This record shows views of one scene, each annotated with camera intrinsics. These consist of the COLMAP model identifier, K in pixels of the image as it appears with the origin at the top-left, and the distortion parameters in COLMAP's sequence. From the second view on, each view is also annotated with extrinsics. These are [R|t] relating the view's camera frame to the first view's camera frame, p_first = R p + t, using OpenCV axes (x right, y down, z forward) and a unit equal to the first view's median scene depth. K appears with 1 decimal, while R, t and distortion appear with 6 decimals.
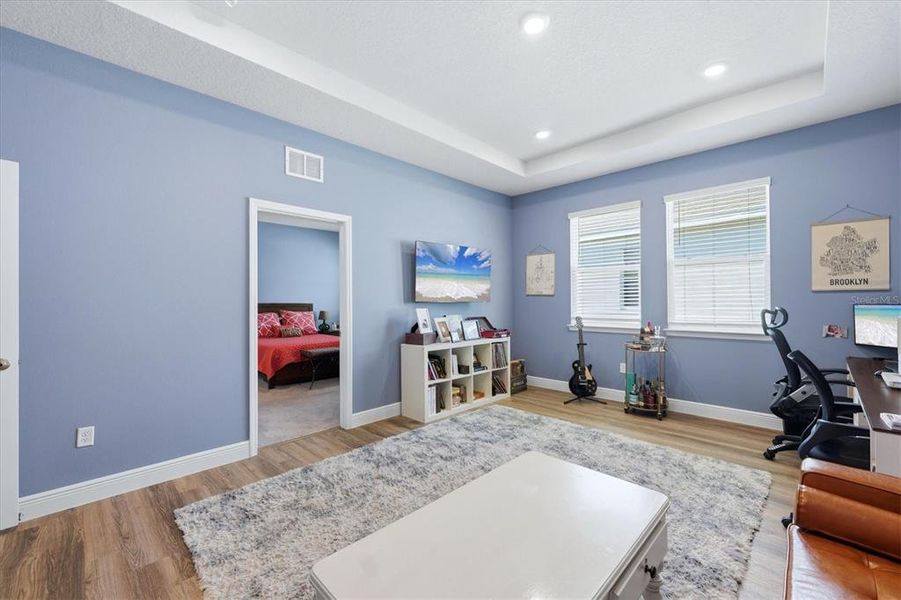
lens RADIAL K [[369.0, 0, 445.6], [0, 369.0, 302.1], [0, 0, 1]] dist [0.007719, -0.000875]
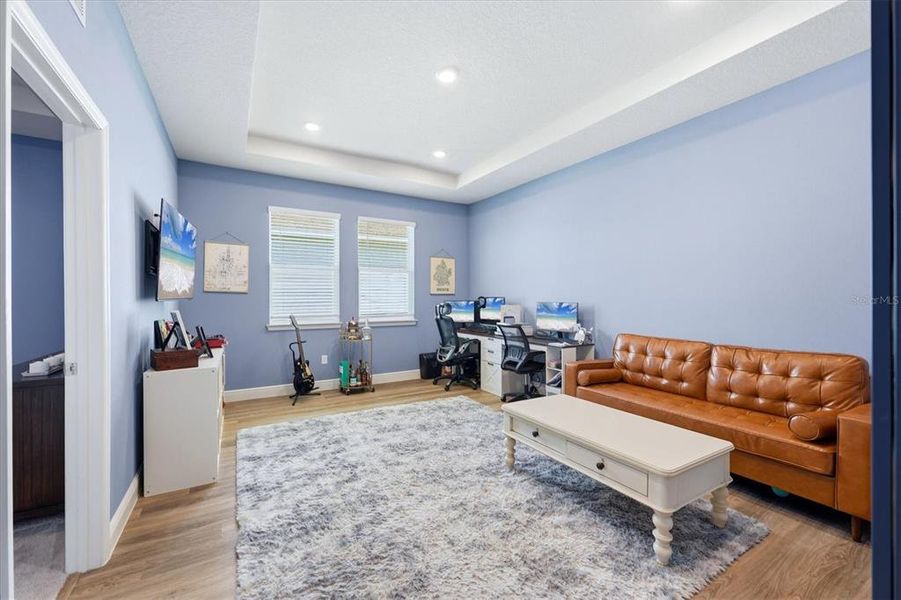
lens RADIAL K [[369.0, 0, 442.7], [0, 369.0, 300.5], [0, 0, 1]] dist [0.007719, -0.000875]
pose [[0.256501, 0.001990, 0.966542, -0.635725], [0.003069, 0.999991, -0.002873, 0.005571], [-0.966539, 0.003703, 0.256493, 0.463526]]
